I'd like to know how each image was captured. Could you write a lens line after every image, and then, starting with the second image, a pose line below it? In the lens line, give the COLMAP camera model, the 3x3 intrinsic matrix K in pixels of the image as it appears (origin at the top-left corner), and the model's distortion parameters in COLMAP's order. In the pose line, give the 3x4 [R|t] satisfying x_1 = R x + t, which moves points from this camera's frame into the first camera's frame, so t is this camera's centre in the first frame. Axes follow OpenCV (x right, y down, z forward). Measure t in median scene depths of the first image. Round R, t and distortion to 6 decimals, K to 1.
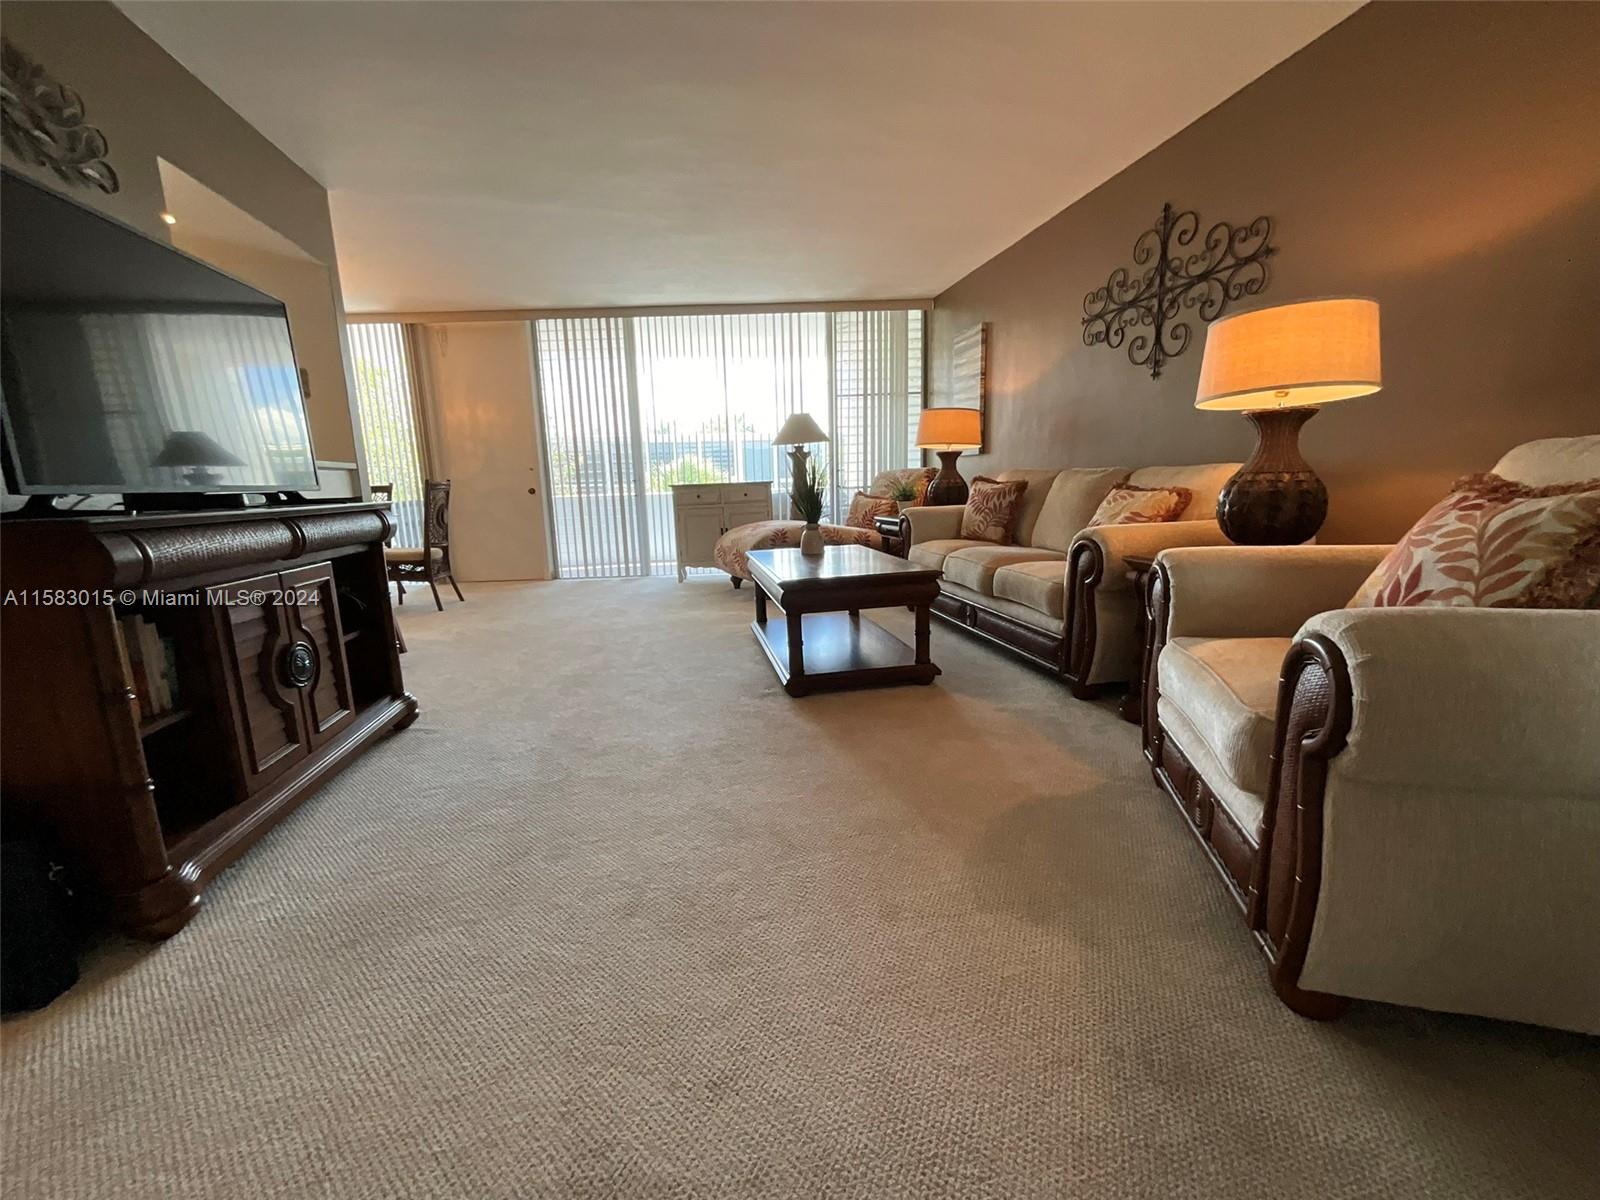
lens RADIAL K [[640.7, 0, 799.6], [0, 640.7, 602.7], [0, 0, 1]] dist [-0.002231, -0.001121]
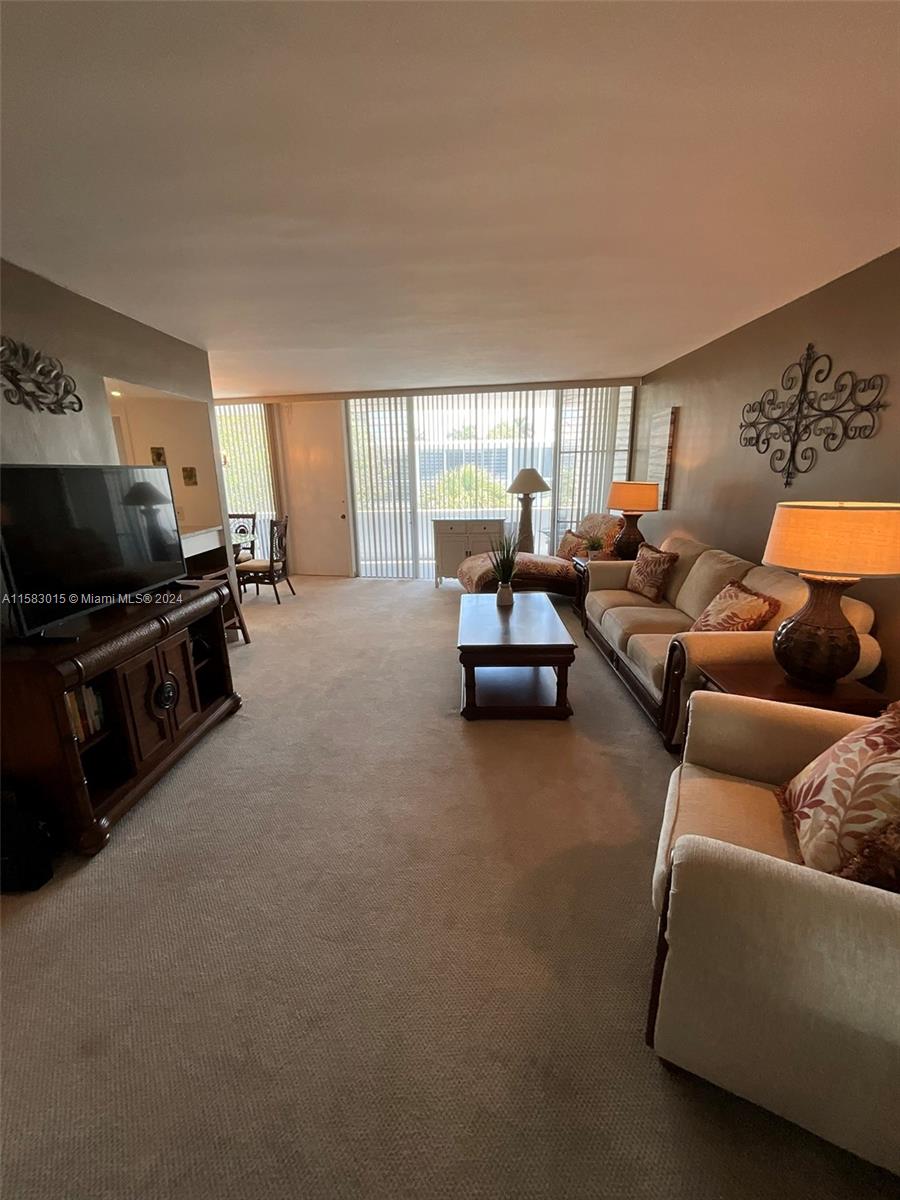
lens RADIAL K [[480.5, 0, 452.9], [0, 480.5, 600.7], [0, 0, 1]] dist [-0.002231, -0.001121]
pose [[0.974511, 0.072652, -0.212249, 0.156285], [-0.054579, 0.994462, 0.089811, -0.201654], [0.217599, -0.075938, 0.973080, -0.063416]]
